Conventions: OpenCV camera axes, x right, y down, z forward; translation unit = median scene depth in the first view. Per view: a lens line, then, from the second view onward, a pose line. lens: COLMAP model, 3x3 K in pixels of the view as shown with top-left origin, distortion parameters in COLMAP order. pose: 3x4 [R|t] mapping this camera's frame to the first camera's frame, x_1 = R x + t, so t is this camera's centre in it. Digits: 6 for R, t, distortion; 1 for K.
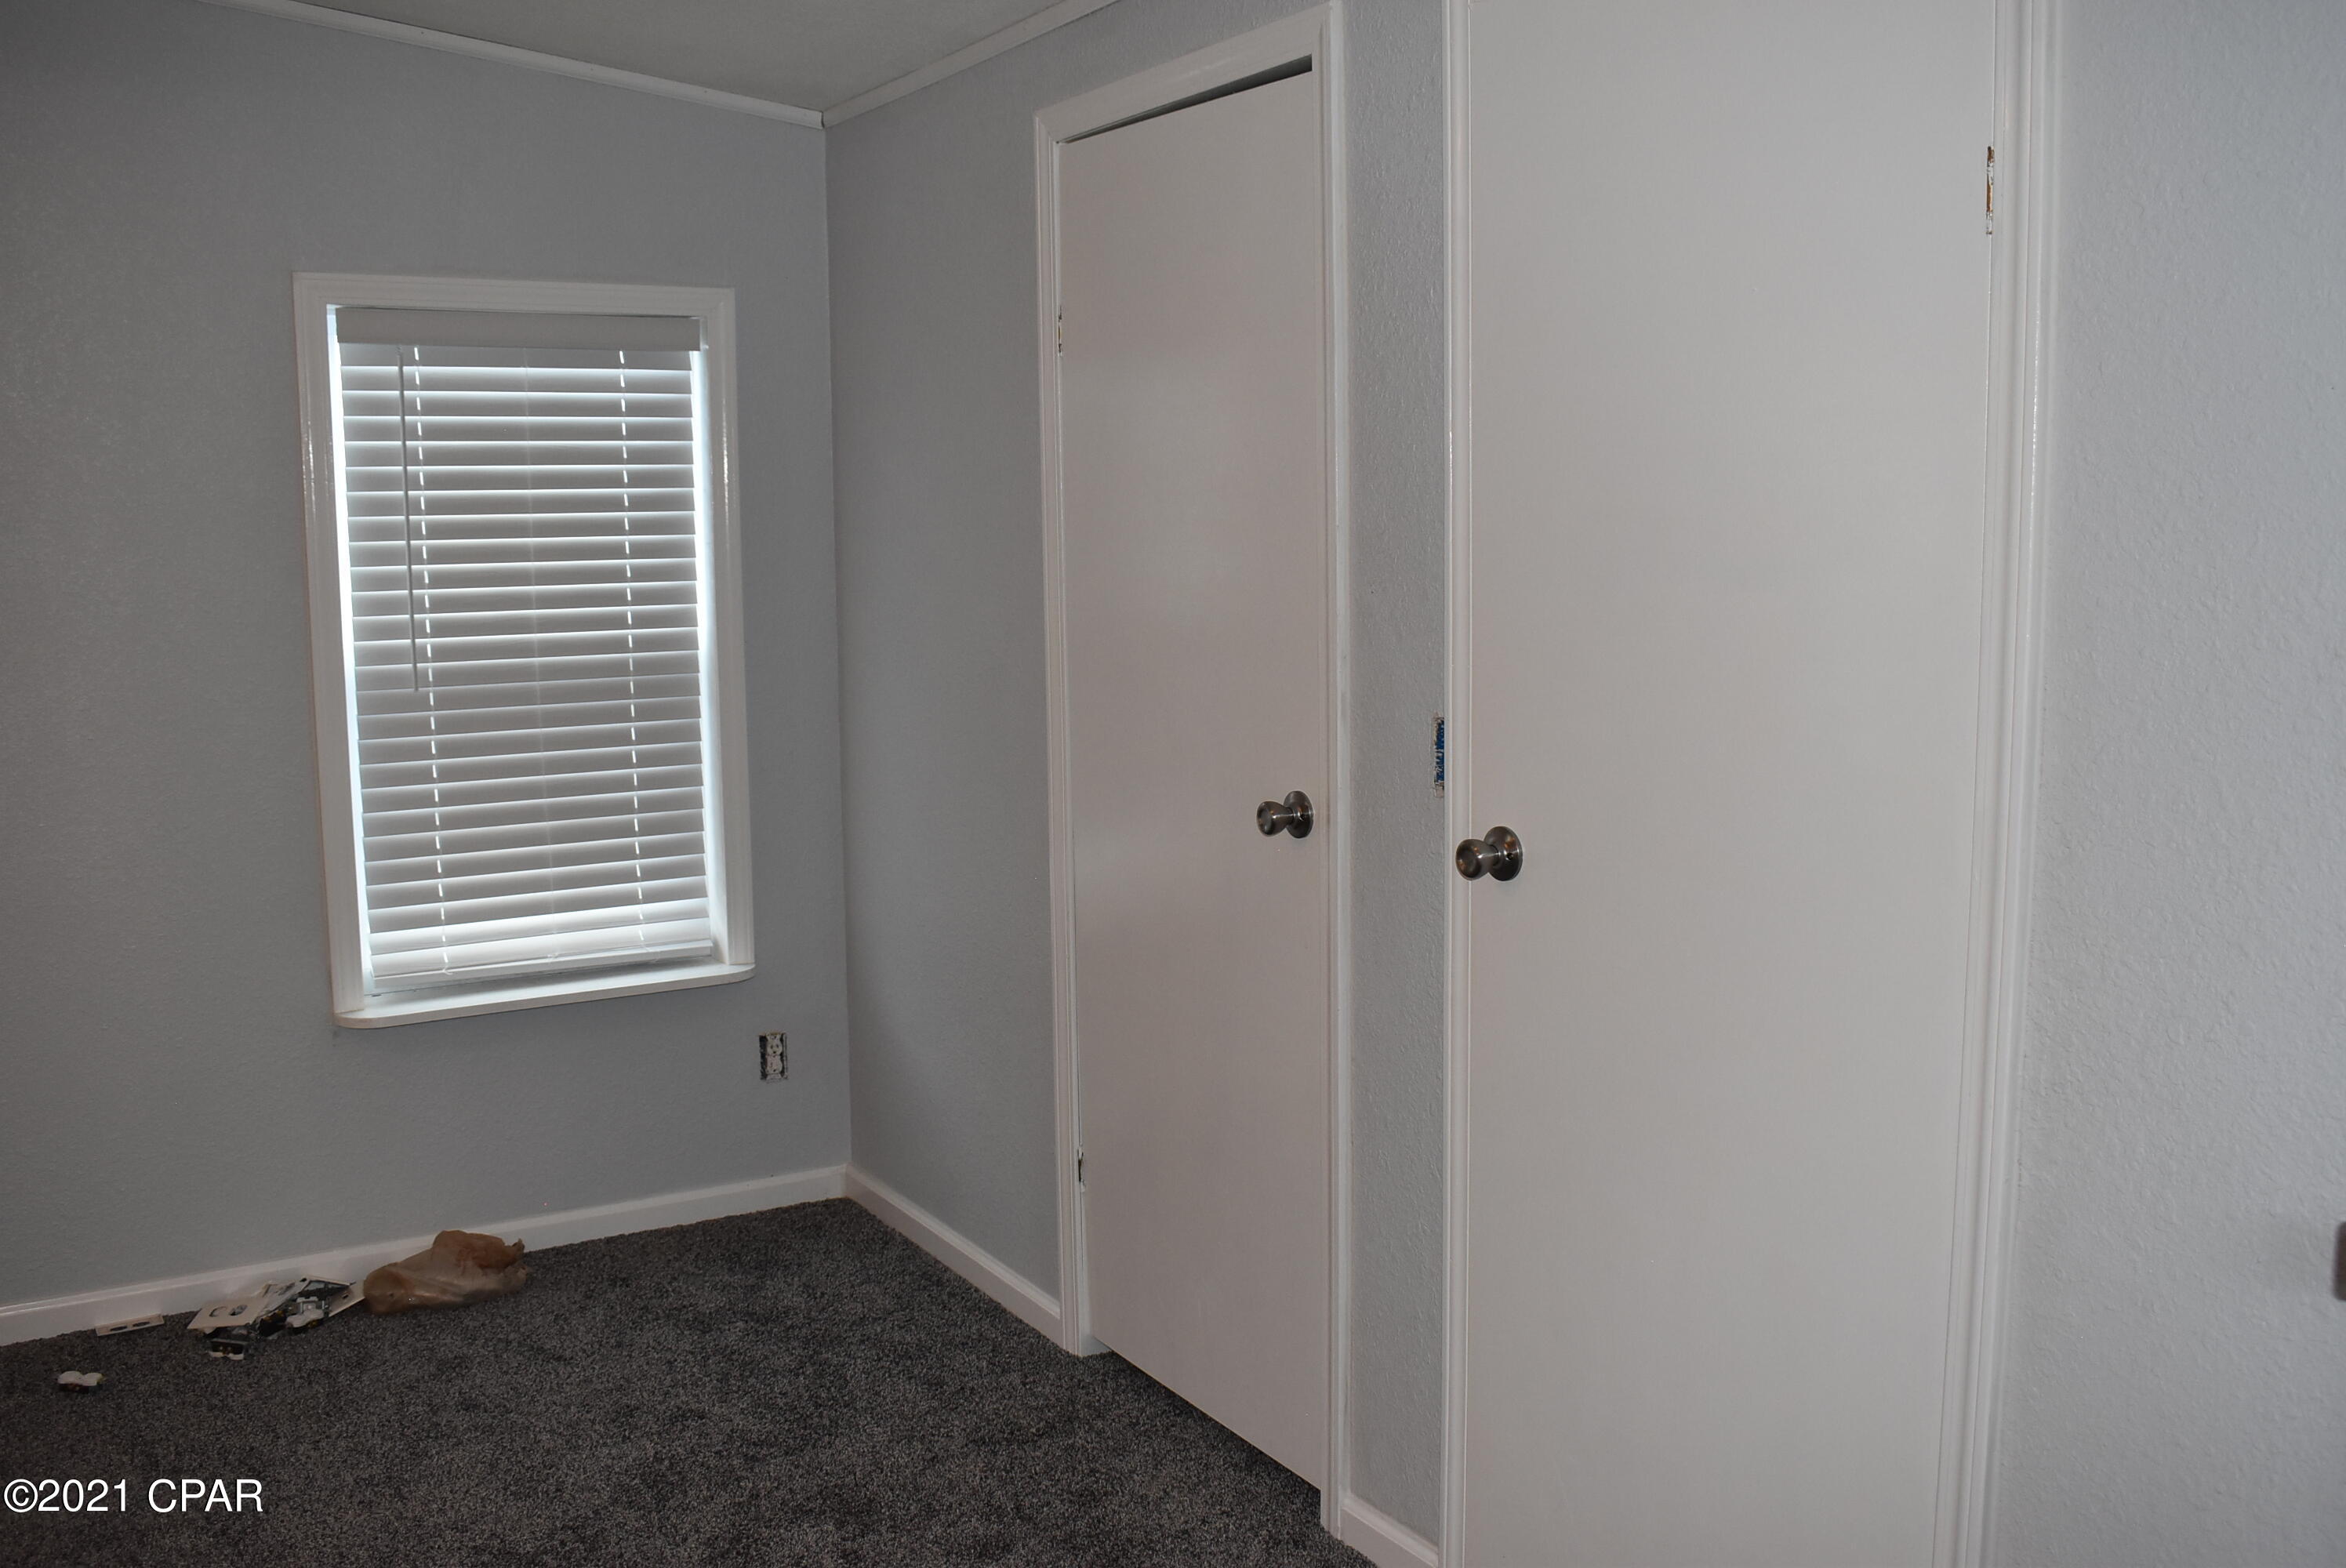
lens RADIAL K [[2107.3, 0, 1191.5], [0, 2107.3, 782.5], [0, 0, 1]] dist [-0.088763, 0.019835]
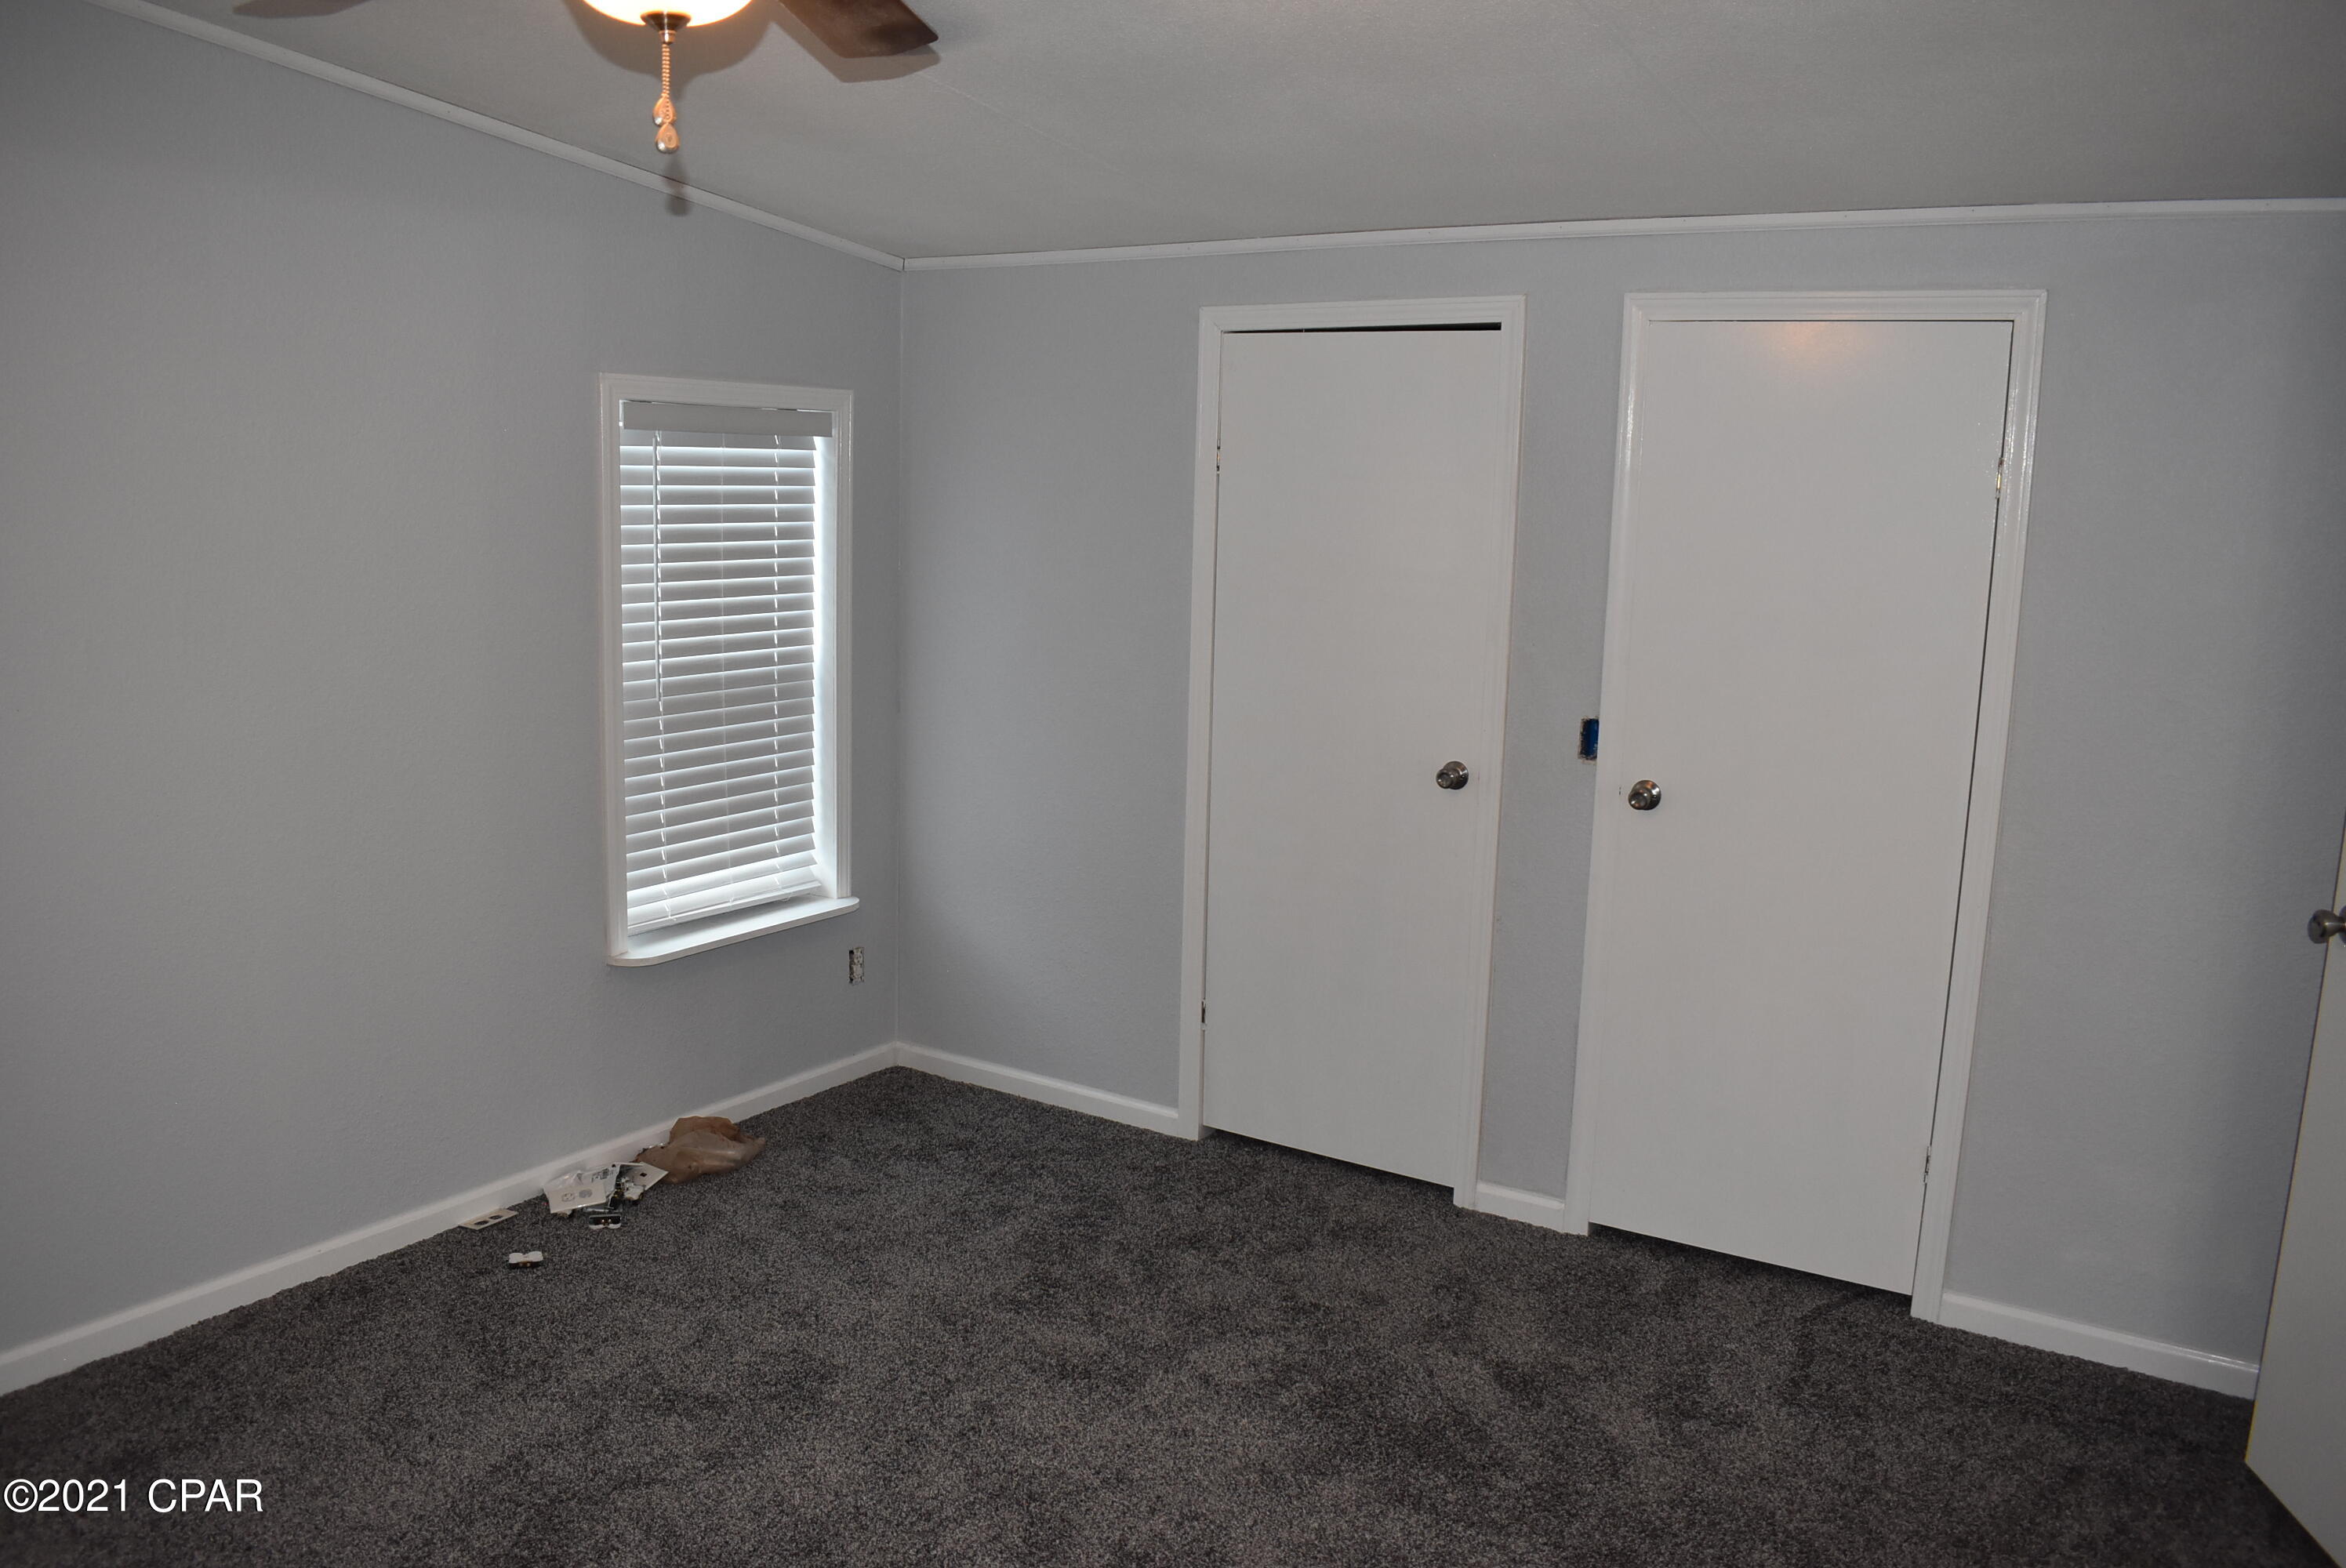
lens RADIAL K [[1846.0, 0, 1173.4], [0, 1846.0, 793.6], [0, 0, 1]] dist [-0.088652, 0.007639]
pose [[0.898146, -0.042432, 0.437646, -0.559705], [0.023573, 0.998548, 0.048438, -0.032707], [-0.439066, -0.033188, 0.897842, -0.145177]]
